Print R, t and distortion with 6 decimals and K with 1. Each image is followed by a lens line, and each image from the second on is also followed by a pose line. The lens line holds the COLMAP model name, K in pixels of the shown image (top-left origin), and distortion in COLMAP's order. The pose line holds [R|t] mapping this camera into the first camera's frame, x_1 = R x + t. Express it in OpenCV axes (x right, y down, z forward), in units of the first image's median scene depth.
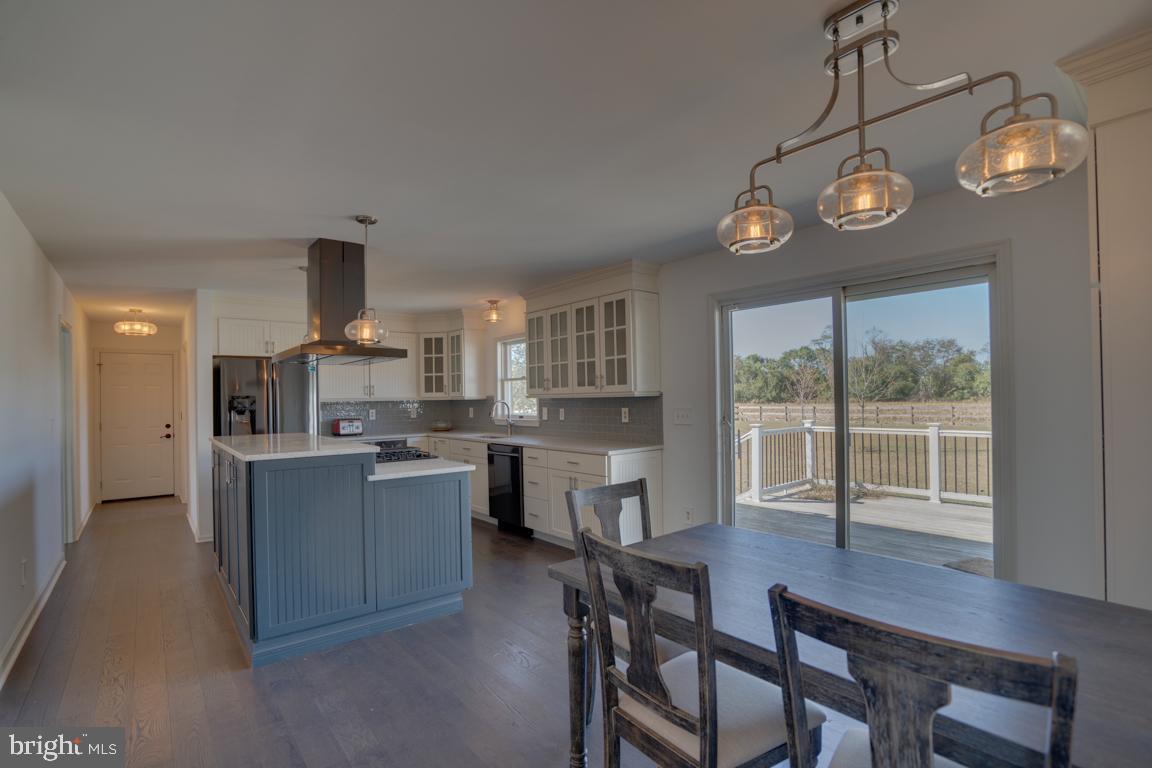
lens RADIAL K [[540.5, 0, 559.6], [0, 540.5, 398.1], [0, 0, 1]] dist [0.004575, 0.006054]
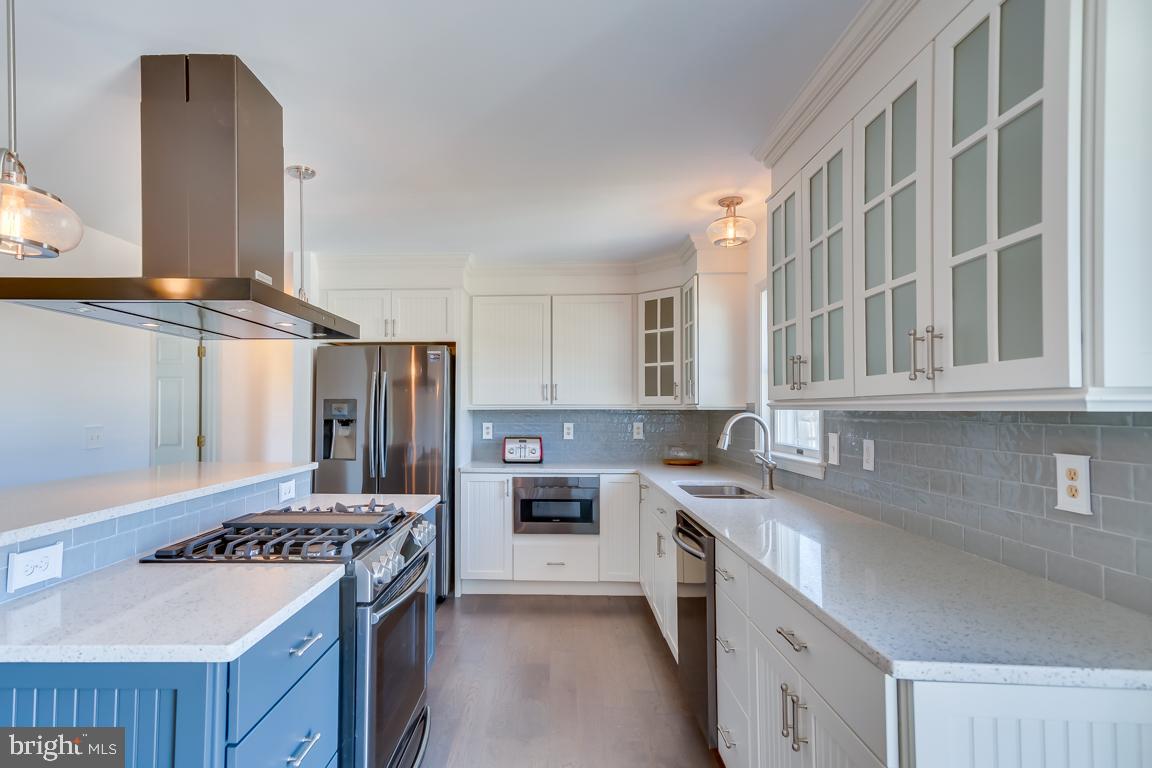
lens RADIAL K [[620.8, 0, 531.3], [0, 620.8, 396.2], [0, 0, 1]] dist [0.042702, 0.001407]
pose [[0.760719, 0.003051, -0.649074, 0.117916], [-0.012670, 0.999868, -0.010149, -0.002811], [0.648958, 0.015944, 0.760657, 0.580442]]
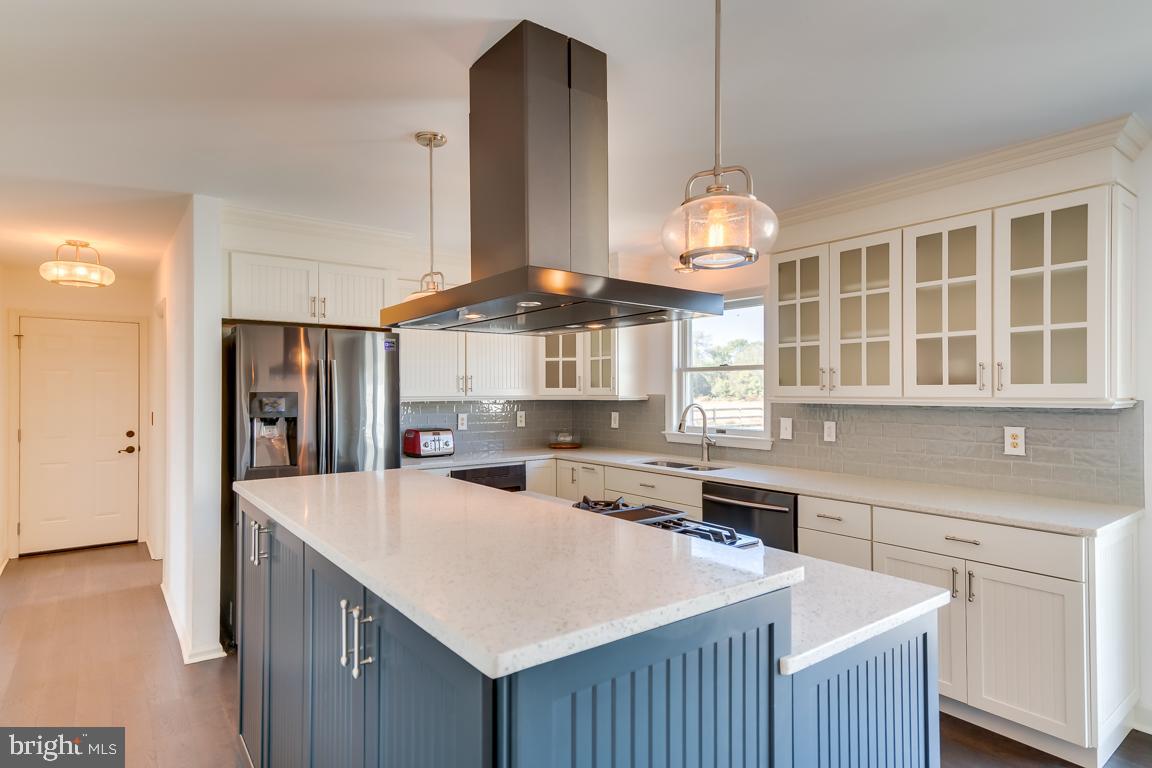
lens RADIAL K [[624.6, 0, 579.6], [0, 624.6, 394.0], [0, 0, 1]] dist [0.039839, 0.003013]
pose [[0.999907, 0.013640, -0.000030, -0.287248], [-0.013640, 0.999886, 0.006403, -0.011116], [0.000117, -0.006402, 0.999979, 0.371889]]
